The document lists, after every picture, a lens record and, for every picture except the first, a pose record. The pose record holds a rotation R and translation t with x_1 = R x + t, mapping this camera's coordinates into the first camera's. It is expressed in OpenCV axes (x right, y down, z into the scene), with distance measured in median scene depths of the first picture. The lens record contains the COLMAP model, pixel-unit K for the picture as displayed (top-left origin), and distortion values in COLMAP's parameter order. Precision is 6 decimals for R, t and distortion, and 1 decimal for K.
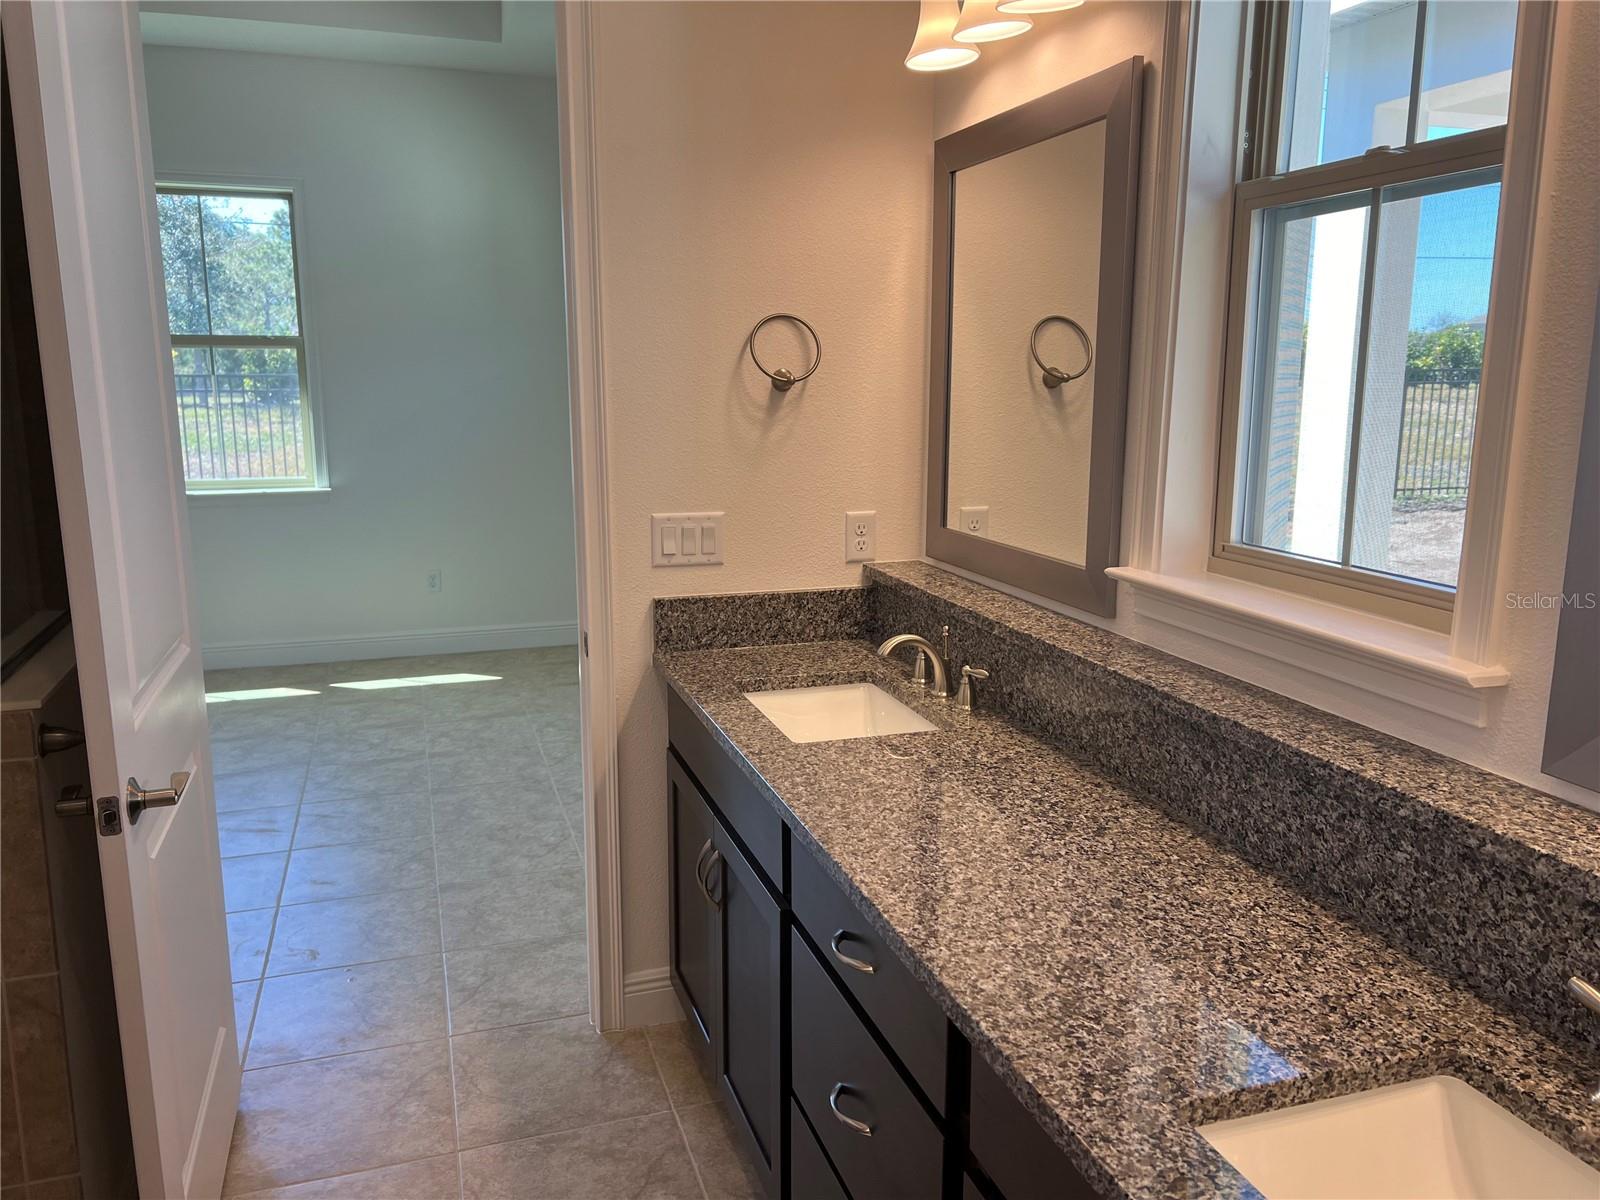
lens RADIAL K [[1199.2, 0, 802.7], [0, 1199.2, 607.9], [0, 0, 1]] dist [0.039788, -0.044216]
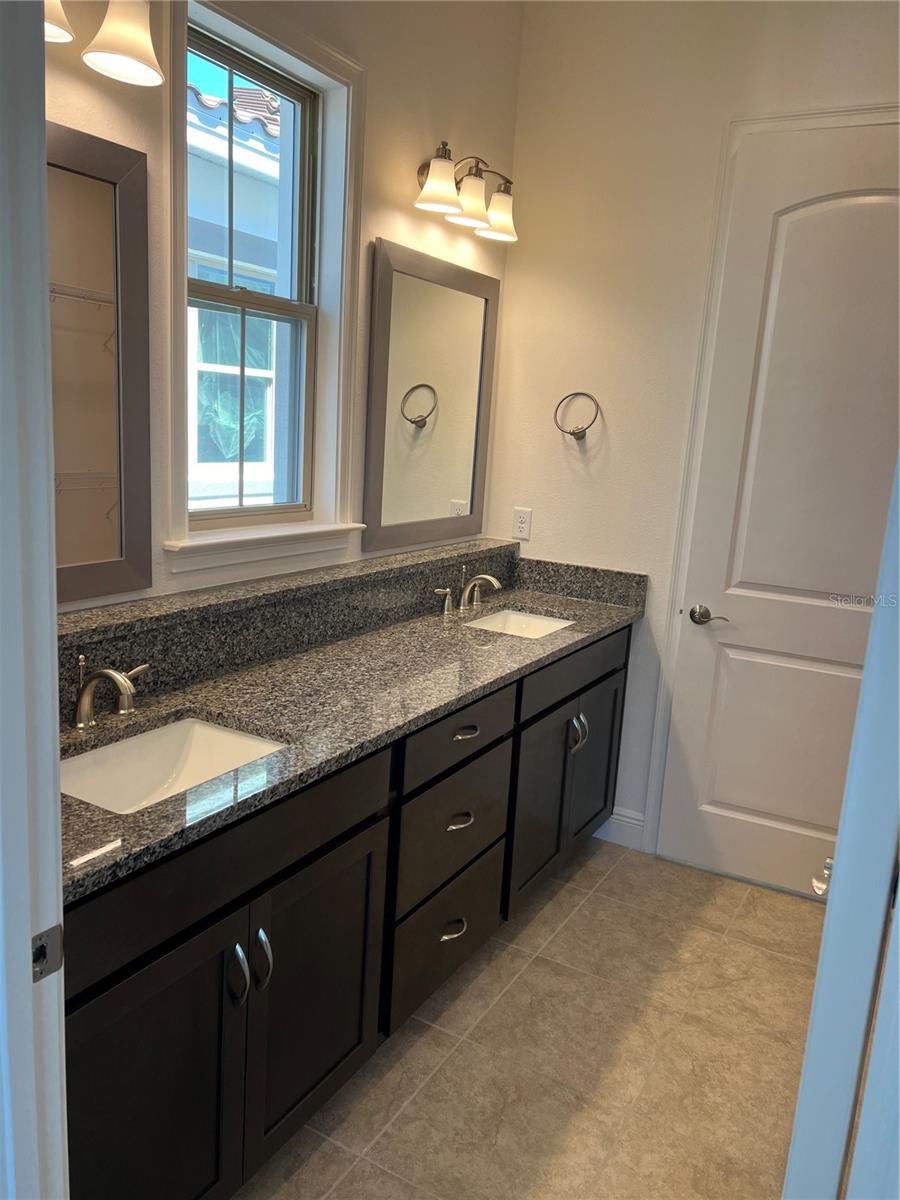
lens RADIAL K [[899.4, 0, 448.6], [0, 899.4, 600.0], [0, 0, 1]] dist [0.039788, -0.044216]
pose [[-0.673180, -0.183350, 0.716388, -0.706545], [0.083775, 0.943628, 0.320232, -0.279606], [-0.734718, 0.275589, -0.619871, 1.445003]]
